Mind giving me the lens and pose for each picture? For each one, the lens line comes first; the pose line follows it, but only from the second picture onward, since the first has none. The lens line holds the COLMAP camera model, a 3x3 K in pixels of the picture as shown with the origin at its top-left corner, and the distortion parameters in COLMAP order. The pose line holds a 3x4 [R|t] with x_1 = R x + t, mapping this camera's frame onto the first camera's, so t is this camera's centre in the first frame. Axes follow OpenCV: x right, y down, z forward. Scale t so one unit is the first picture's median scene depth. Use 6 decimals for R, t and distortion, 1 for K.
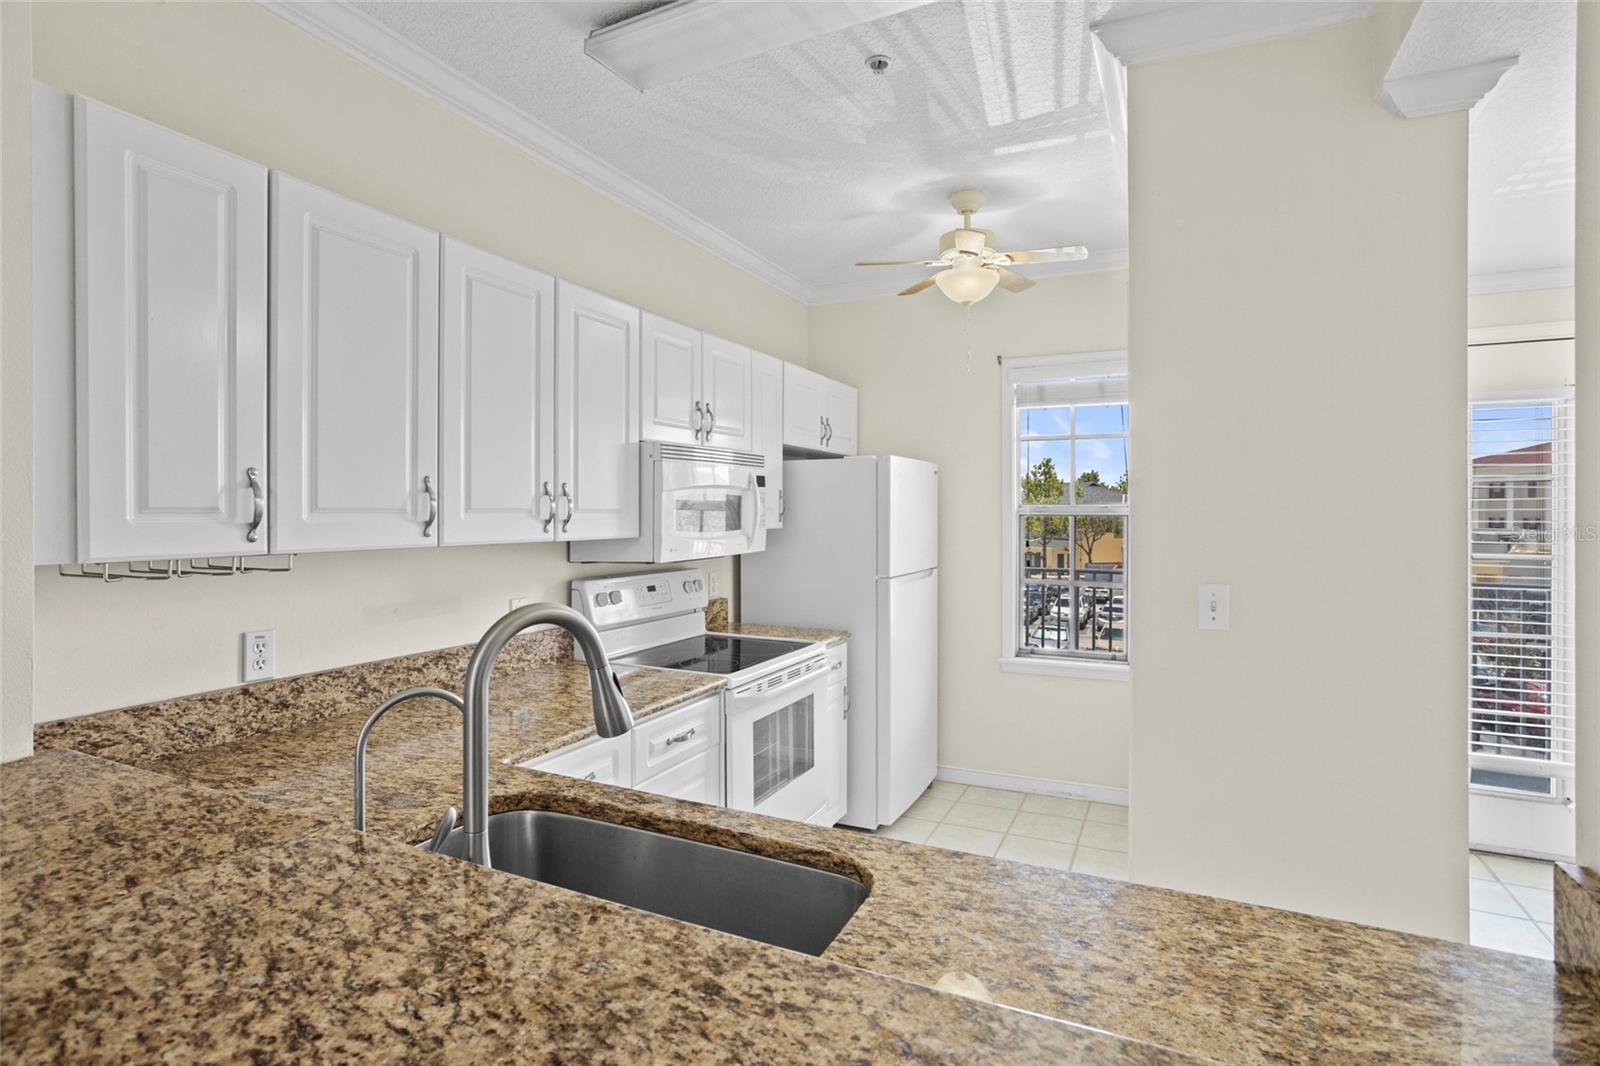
lens RADIAL K [[796.4, 0, 804.3], [0, 796.4, 515.6], [0, 0, 1]] dist [-0.063323, 0.036859]
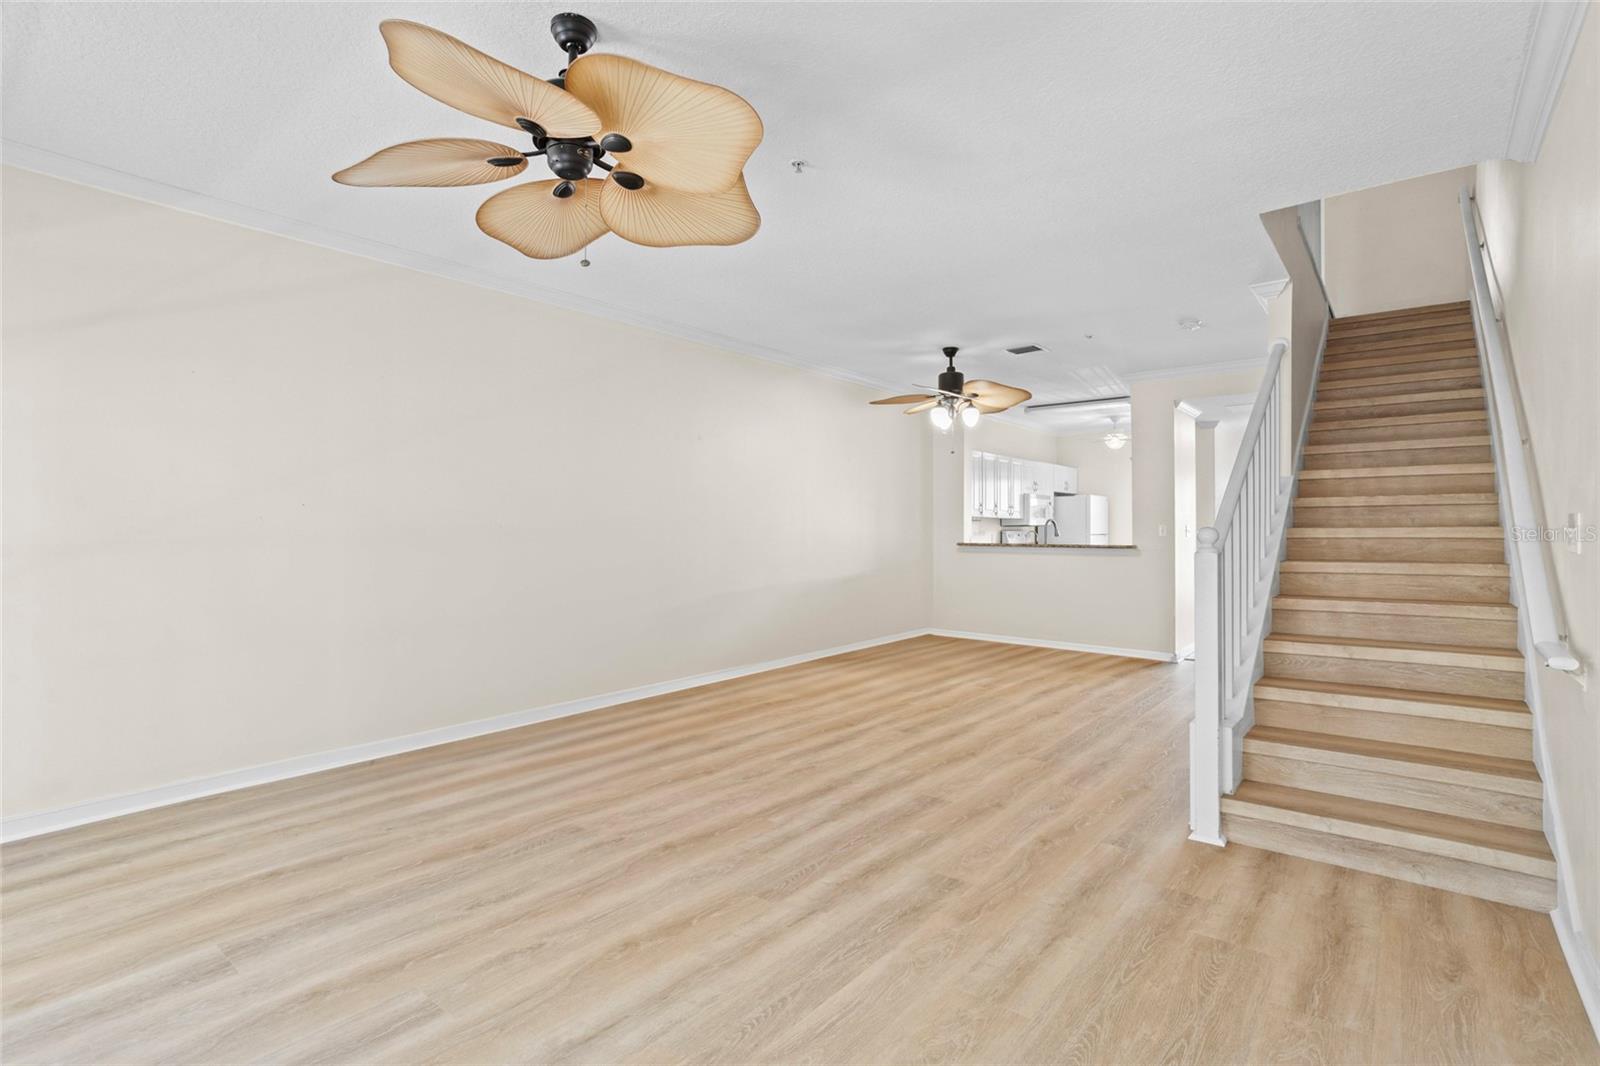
lens RADIAL K [[780.0, 0, 798.5], [0, 780.0, 508.4], [0, 0, 1]] dist [-0.051042, 0.031492]
pose [[0.970475, -0.011382, -0.240931, -0.446177], [0.002405, 0.999293, -0.037520, 0.144490], [0.241188, 0.035833, 0.969817, -3.621036]]
